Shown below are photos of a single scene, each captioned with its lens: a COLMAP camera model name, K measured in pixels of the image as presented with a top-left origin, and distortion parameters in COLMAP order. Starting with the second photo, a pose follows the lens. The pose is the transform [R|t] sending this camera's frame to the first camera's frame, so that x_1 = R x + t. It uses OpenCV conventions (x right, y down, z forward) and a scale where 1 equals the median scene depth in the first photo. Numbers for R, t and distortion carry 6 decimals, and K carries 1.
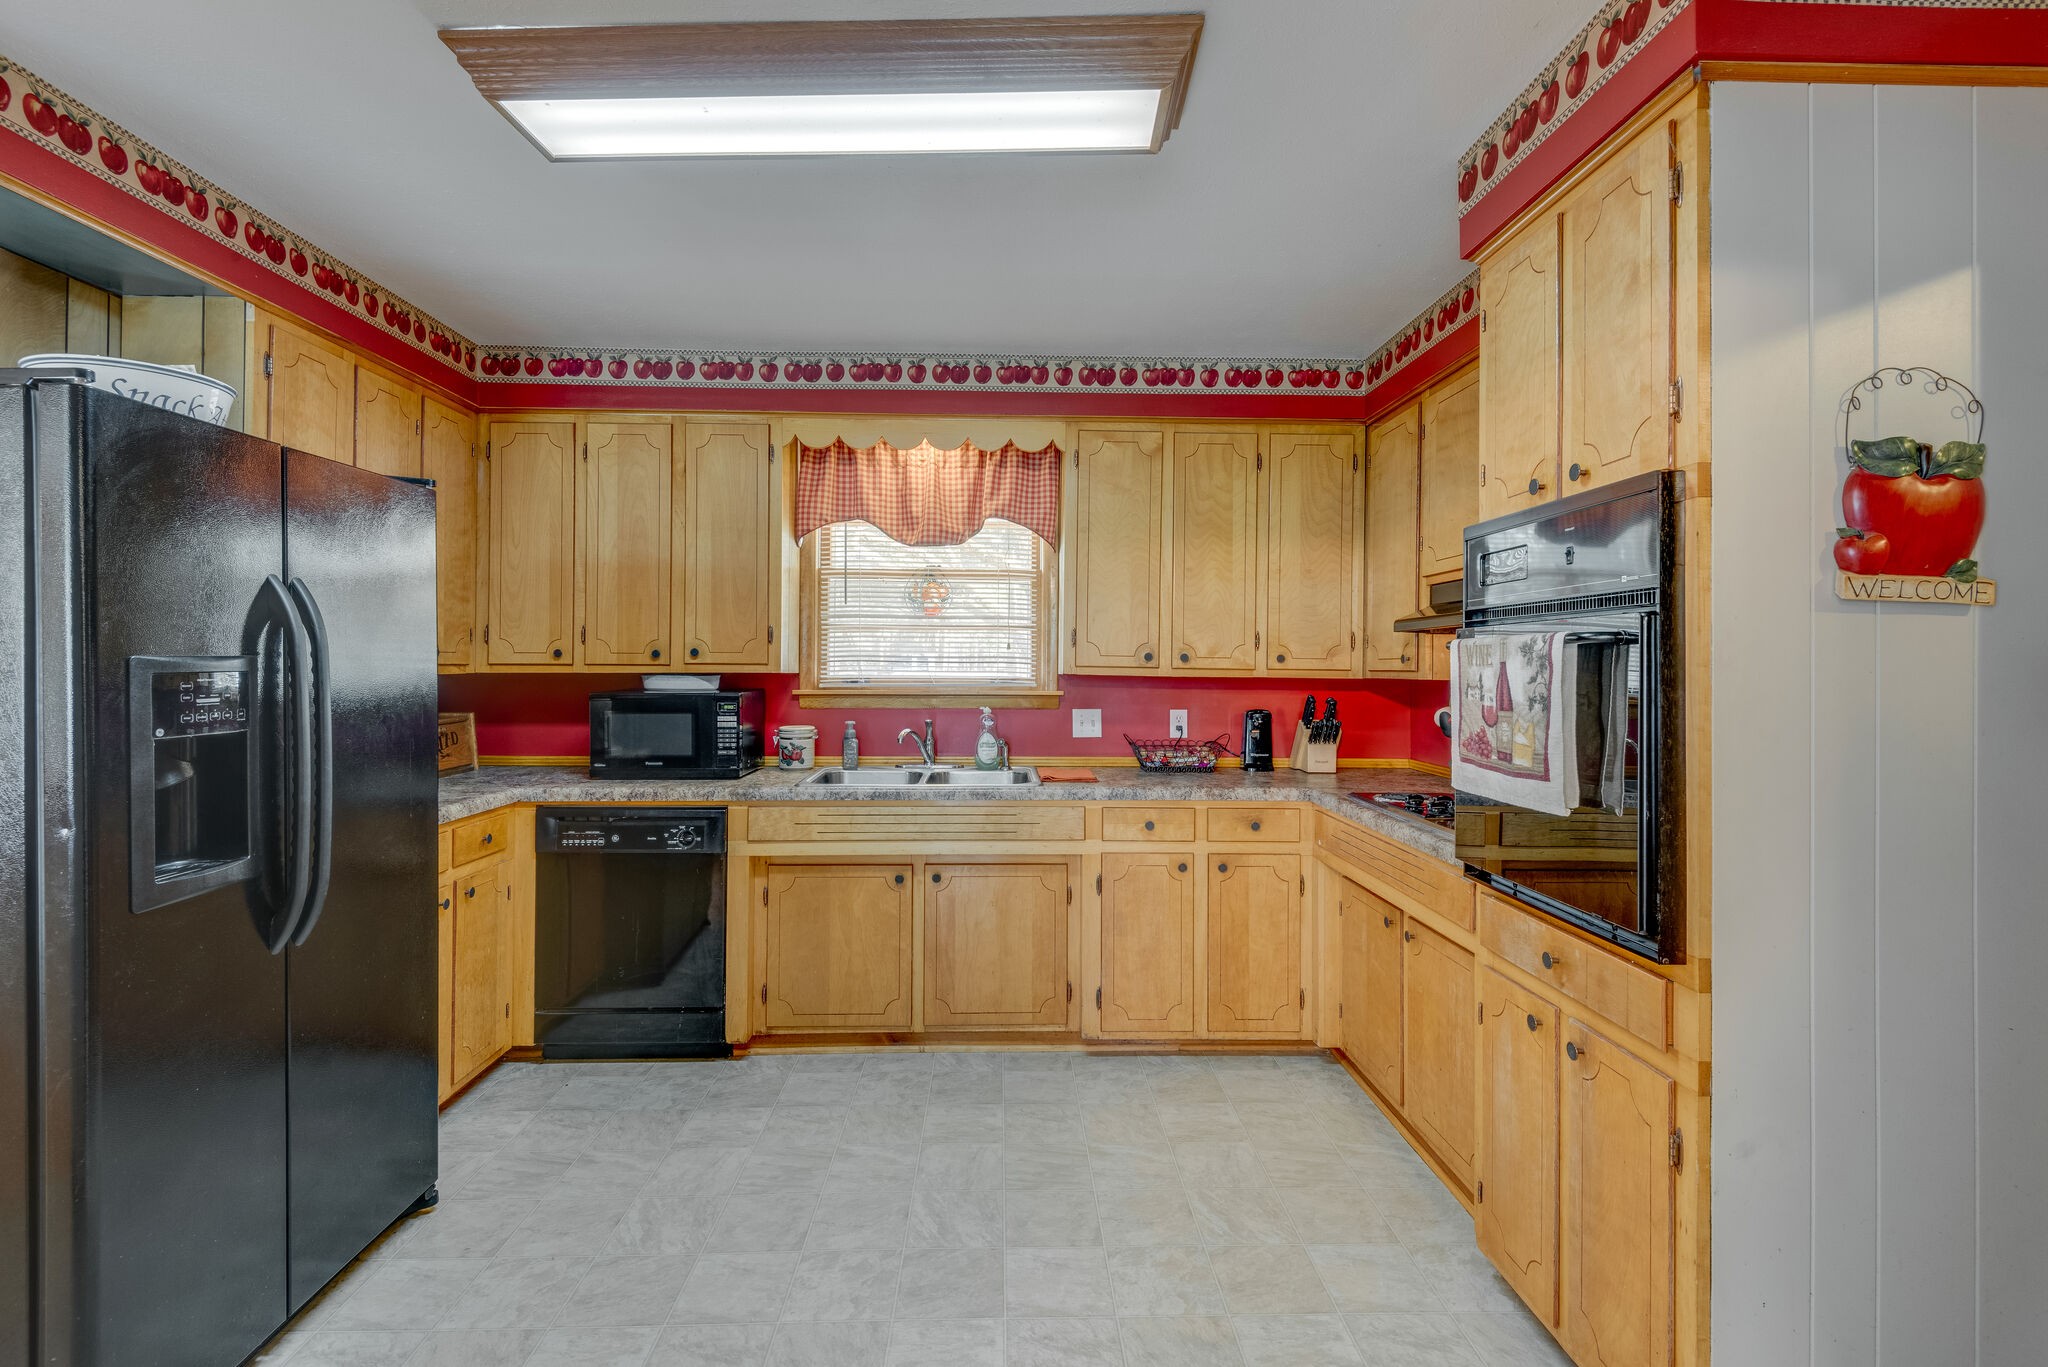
lens RADIAL K [[951.8, 0, 1016.0], [0, 951.8, 673.4], [0, 0, 1]] dist [-0.000256, -0.002926]
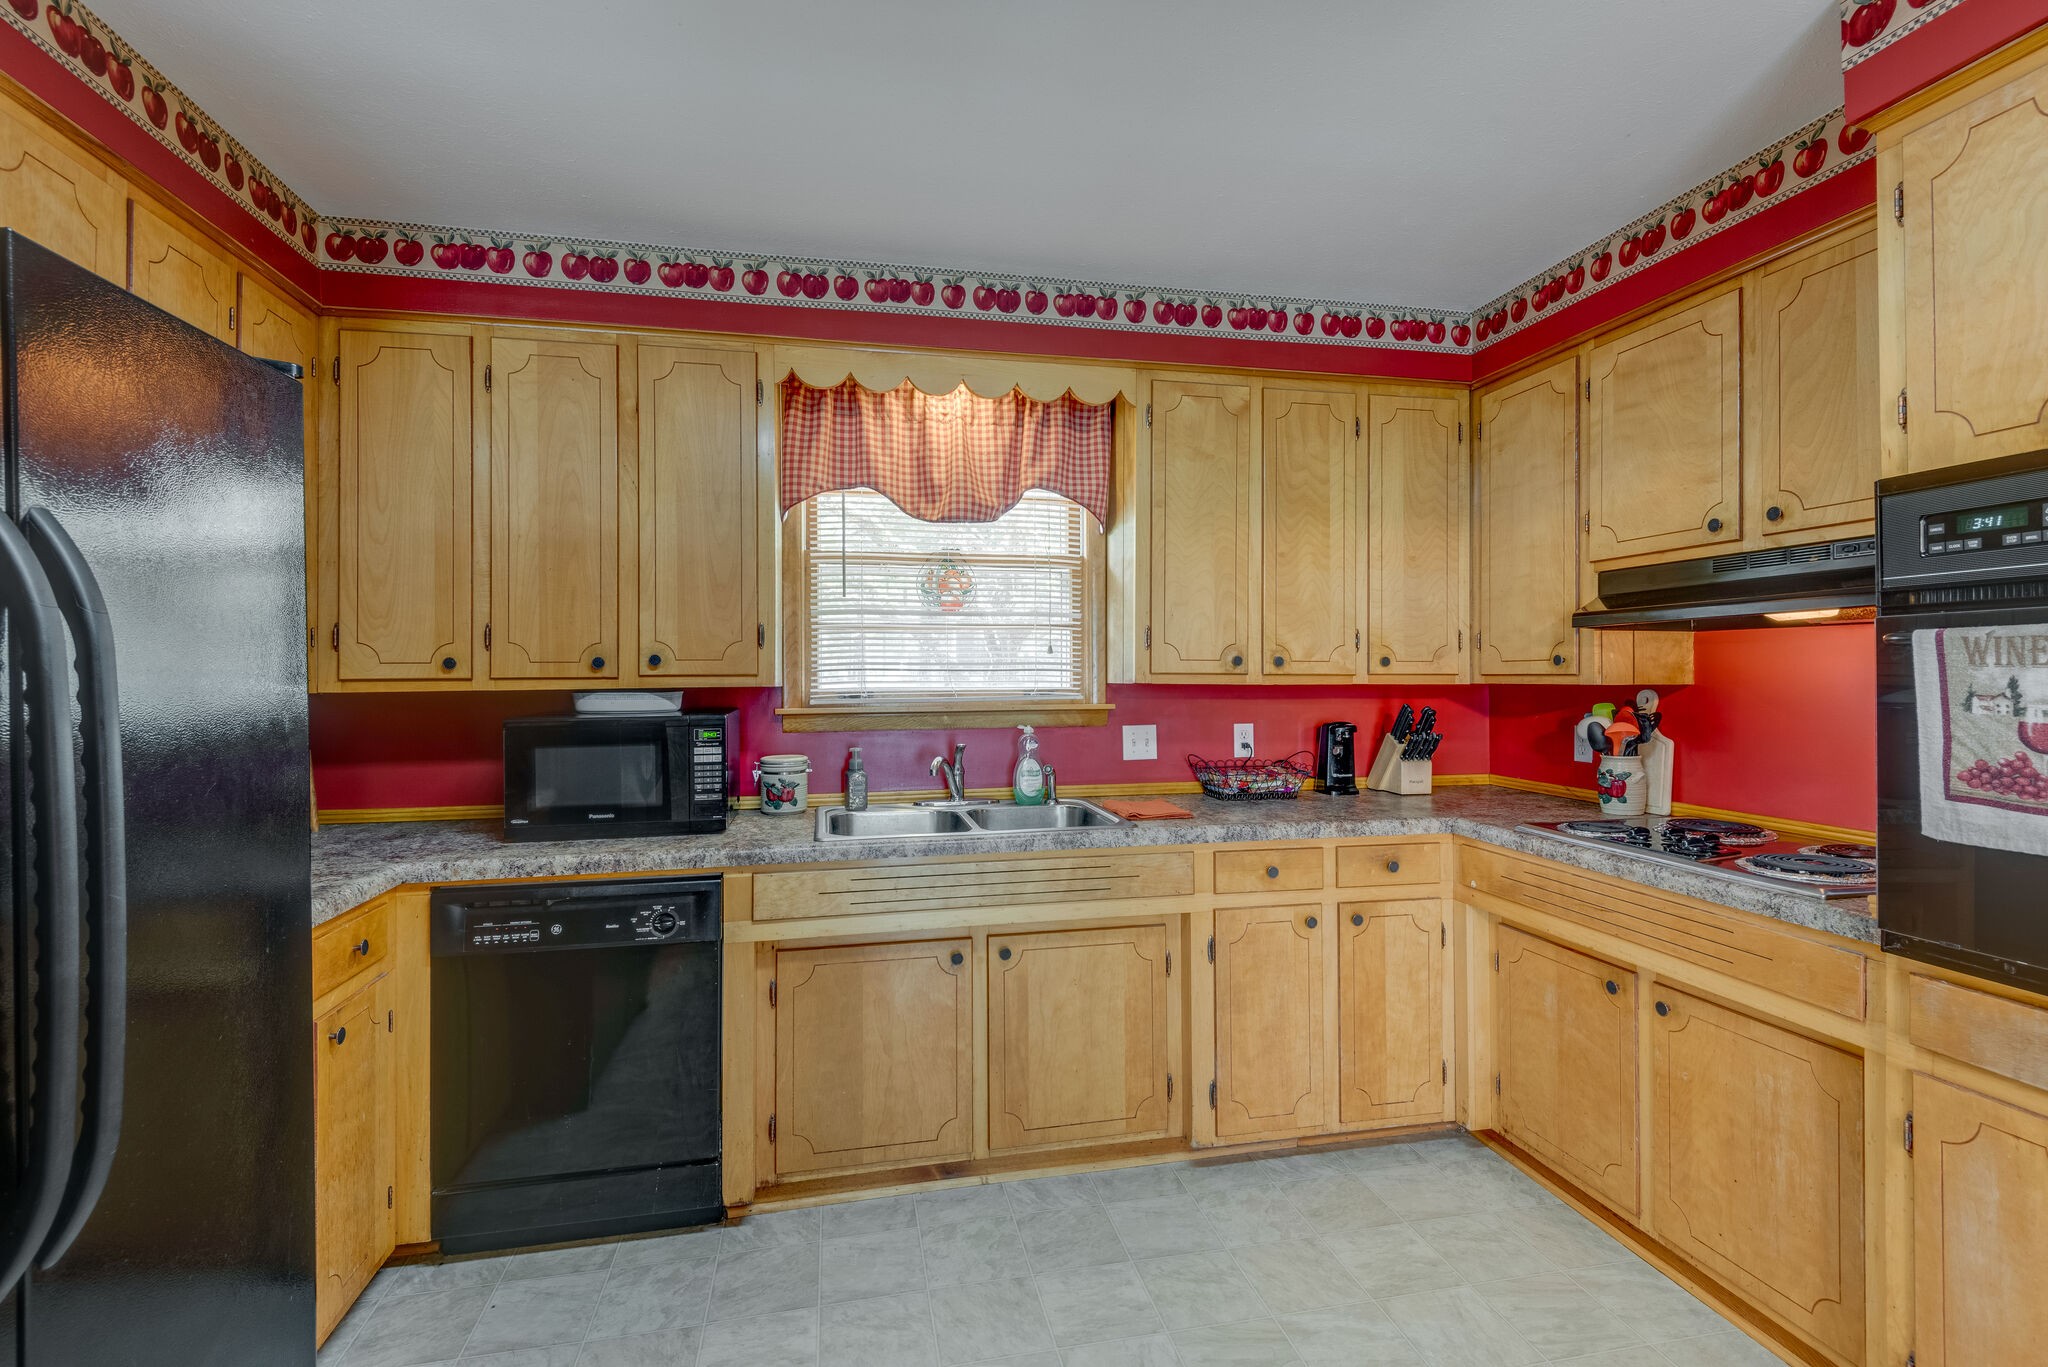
lens RADIAL K [[951.8, 0, 1028.4], [0, 951.8, 675.8], [0, 0, 1]] dist [-0.000256, -0.002926]
pose [[0.983823, -0.011553, 0.178770, -0.188056], [0.012565, 0.999911, -0.004530, -0.003325], [-0.178702, 0.006703, 0.983880, 0.235164]]
